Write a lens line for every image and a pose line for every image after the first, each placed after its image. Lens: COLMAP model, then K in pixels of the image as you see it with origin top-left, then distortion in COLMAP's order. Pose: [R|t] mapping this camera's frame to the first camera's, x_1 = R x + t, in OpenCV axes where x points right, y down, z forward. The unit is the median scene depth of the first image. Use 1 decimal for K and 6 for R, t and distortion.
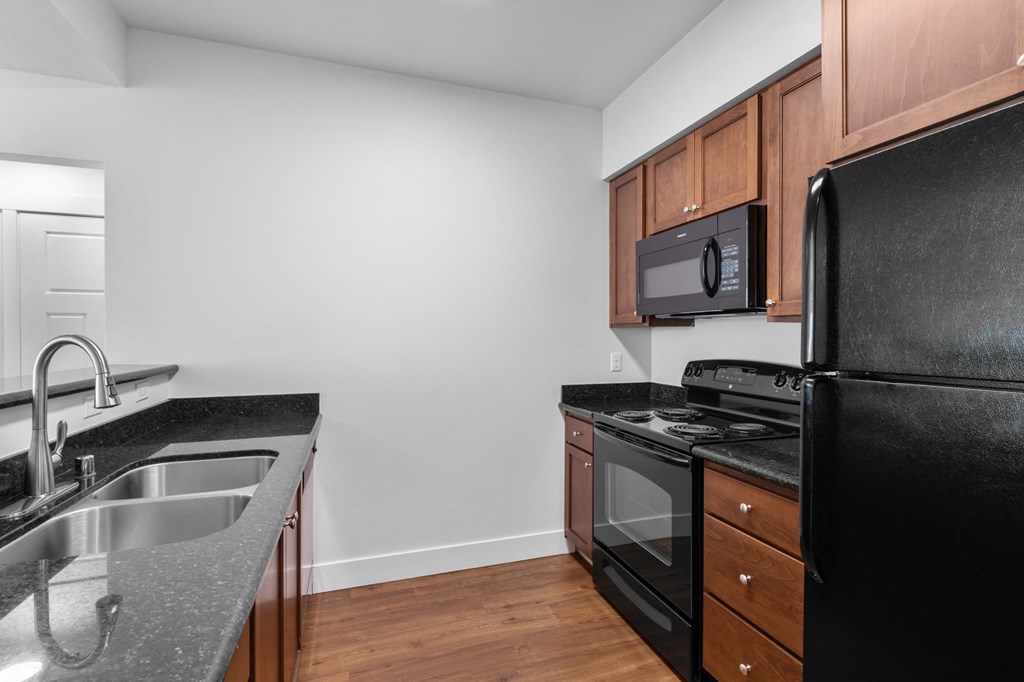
lens RADIAL K [[464.2, 0, 508.3], [0, 464.2, 340.9], [0, 0, 1]] dist [0.003586, -0.000107]
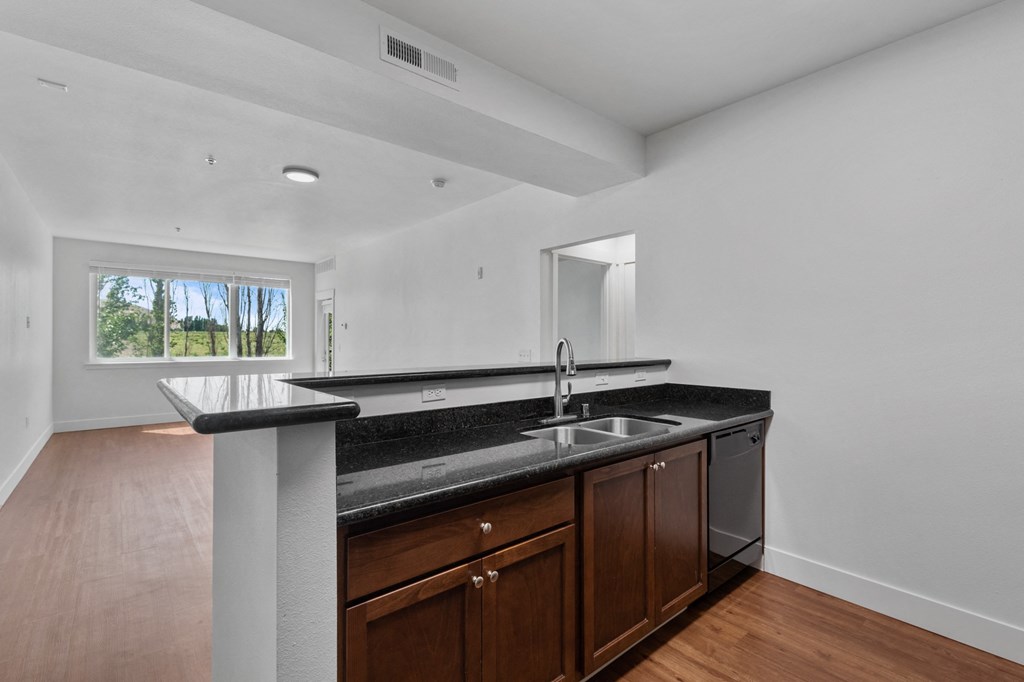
lens RADIAL K [[464.2, 0, 508.4], [0, 464.2, 336.3], [0, 0, 1]] dist [0.003586, -0.000107]
pose [[0.380945, 0.002294, -0.924595, 0.424623], [-0.009758, 0.999951, -0.001539, -0.011886], [0.924546, 0.009609, 0.380949, 0.004232]]
